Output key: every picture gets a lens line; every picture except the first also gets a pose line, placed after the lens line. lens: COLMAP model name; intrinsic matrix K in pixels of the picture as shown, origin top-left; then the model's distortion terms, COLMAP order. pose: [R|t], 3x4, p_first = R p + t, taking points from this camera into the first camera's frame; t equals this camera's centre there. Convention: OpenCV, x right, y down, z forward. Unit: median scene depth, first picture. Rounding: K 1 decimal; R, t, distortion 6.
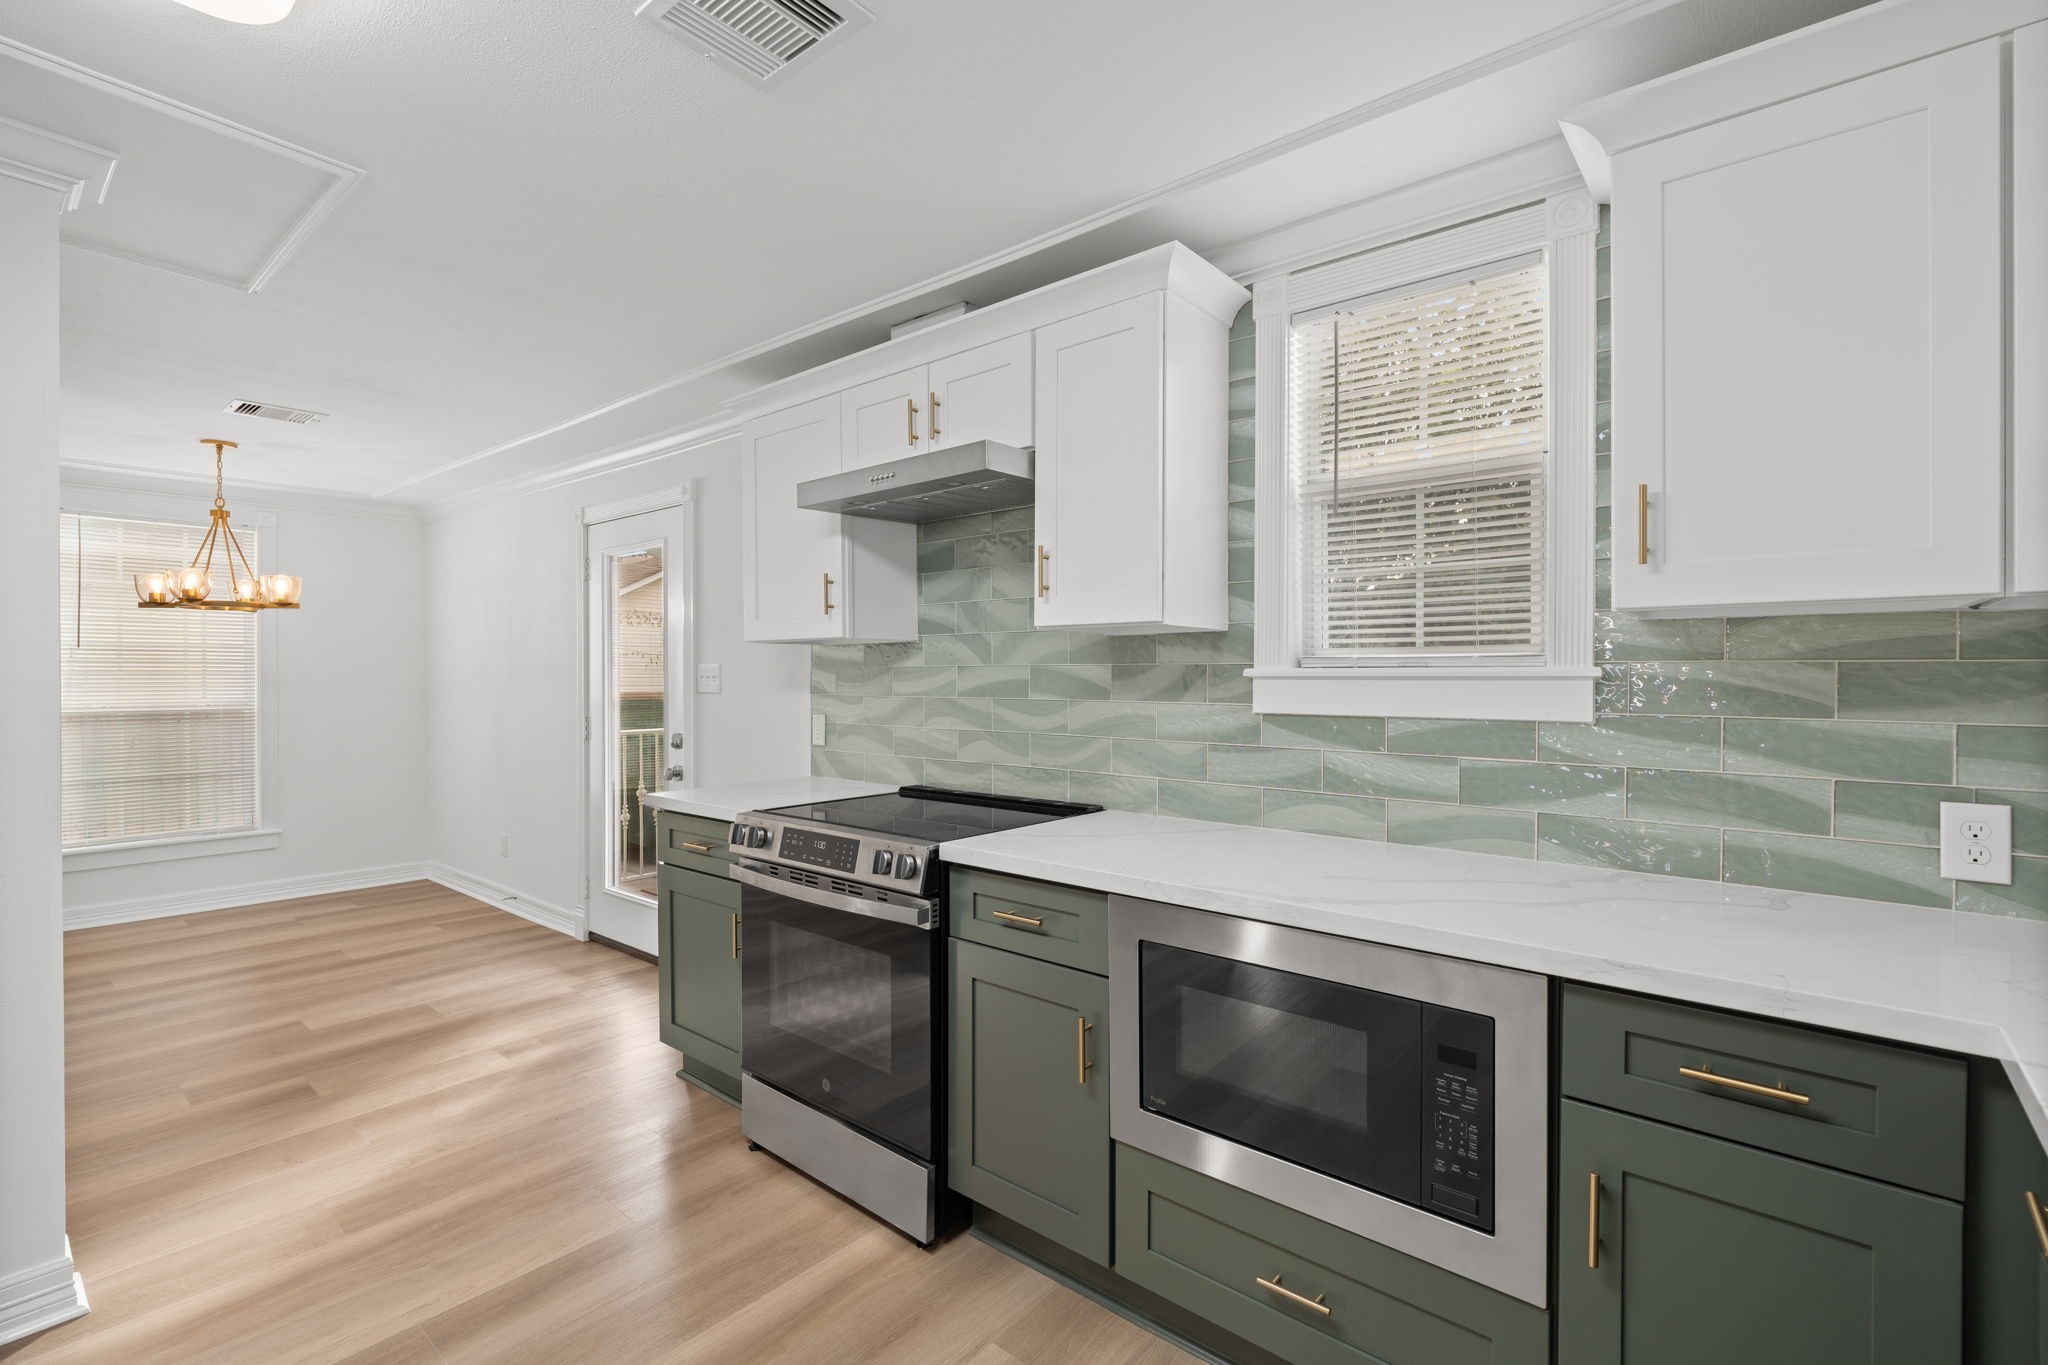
lens RADIAL K [[917.1, 0, 1003.3], [0, 917.1, 678.5], [0, 0, 1]] dist [0.001508, 0.000308]
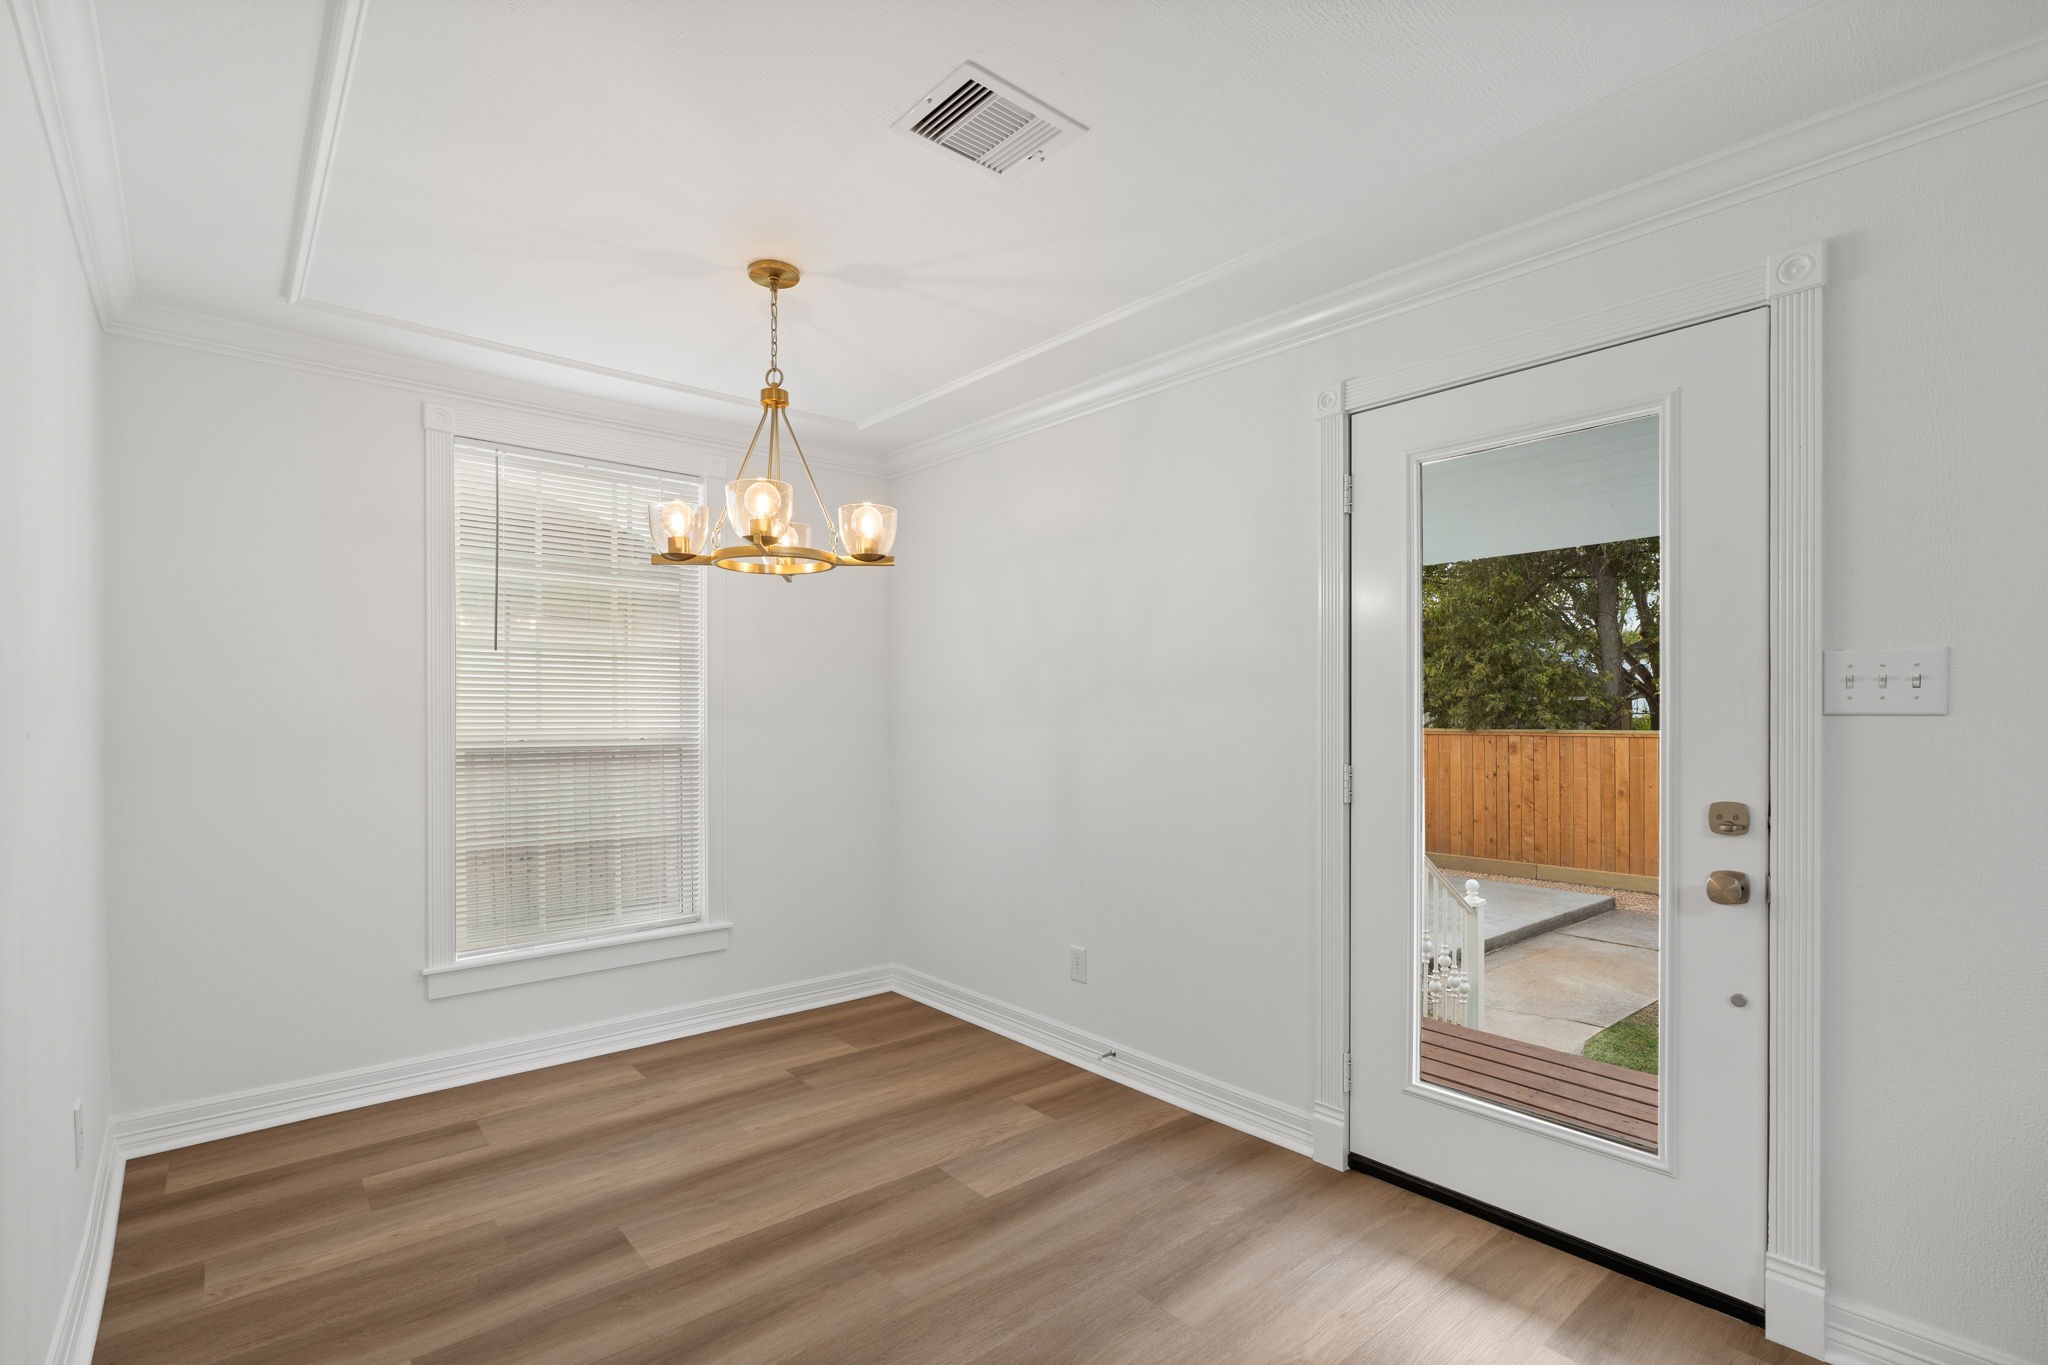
lens RADIAL K [[929.0, 0, 1021.6], [0, 929.0, 705.1], [0, 0, 1]] dist [-0.000685, 0.000465]
pose [[0.989263, 0.000352, -0.146143, -0.618805], [-0.002534, 0.999888, -0.014746, 0.018297], [0.146121, 0.014958, 0.989154, 0.457823]]
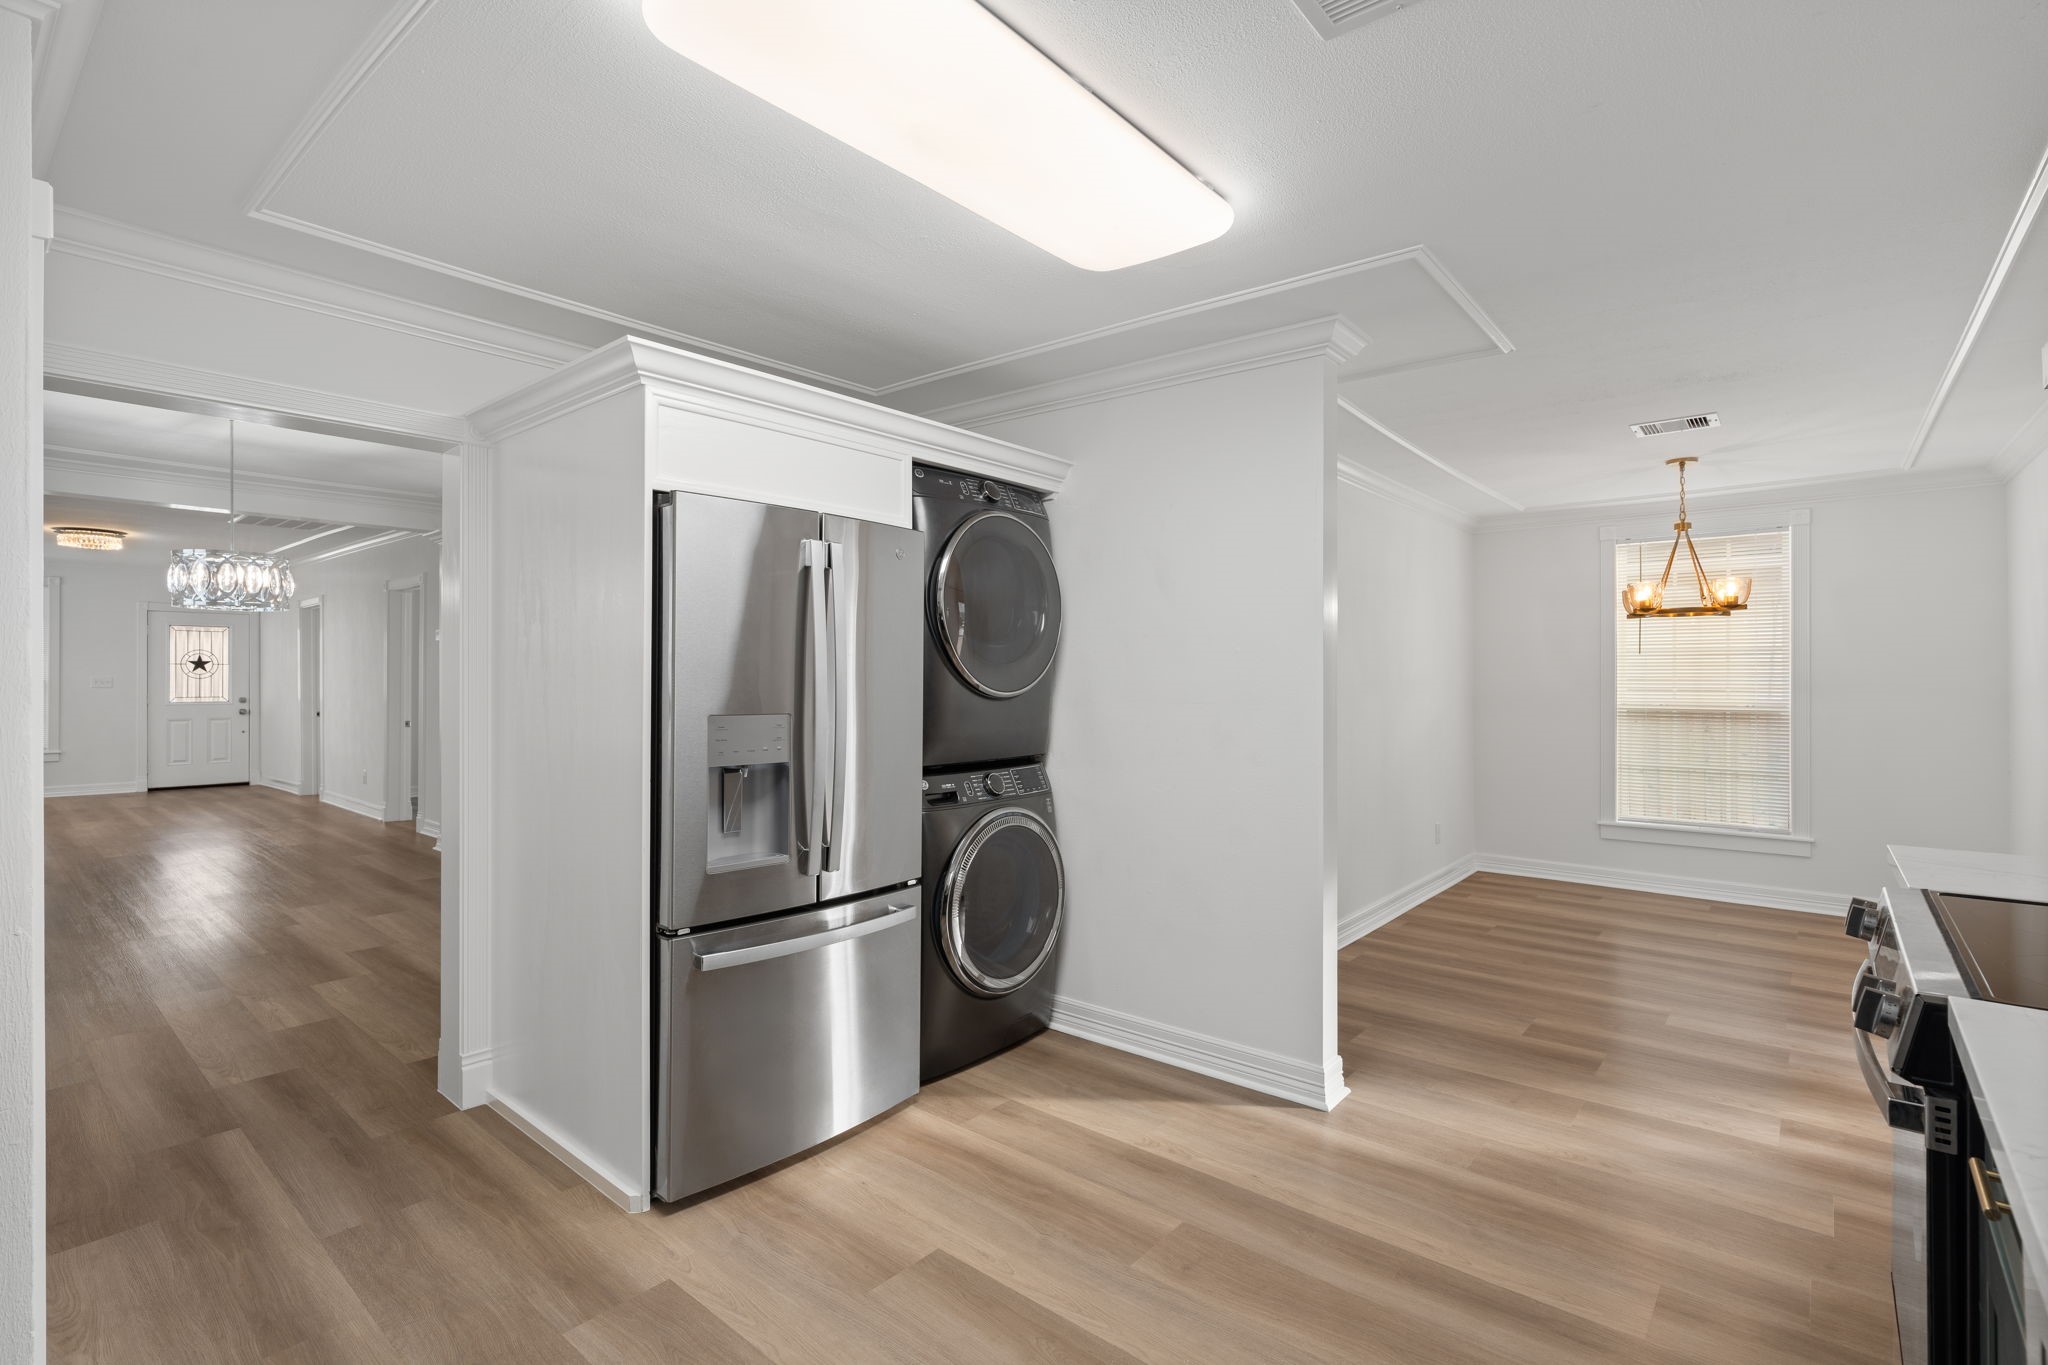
lens RADIAL K [[950.3, 0, 1049.4], [0, 950.3, 673.6], [0, 0, 1]] dist [0.000797, 0.000354]
pose [[0.033360, -0.002514, -0.999440, 0.229779], [-0.003423, 0.999991, -0.002630, -0.002295], [0.999438, 0.003509, 0.033351, 0.226783]]
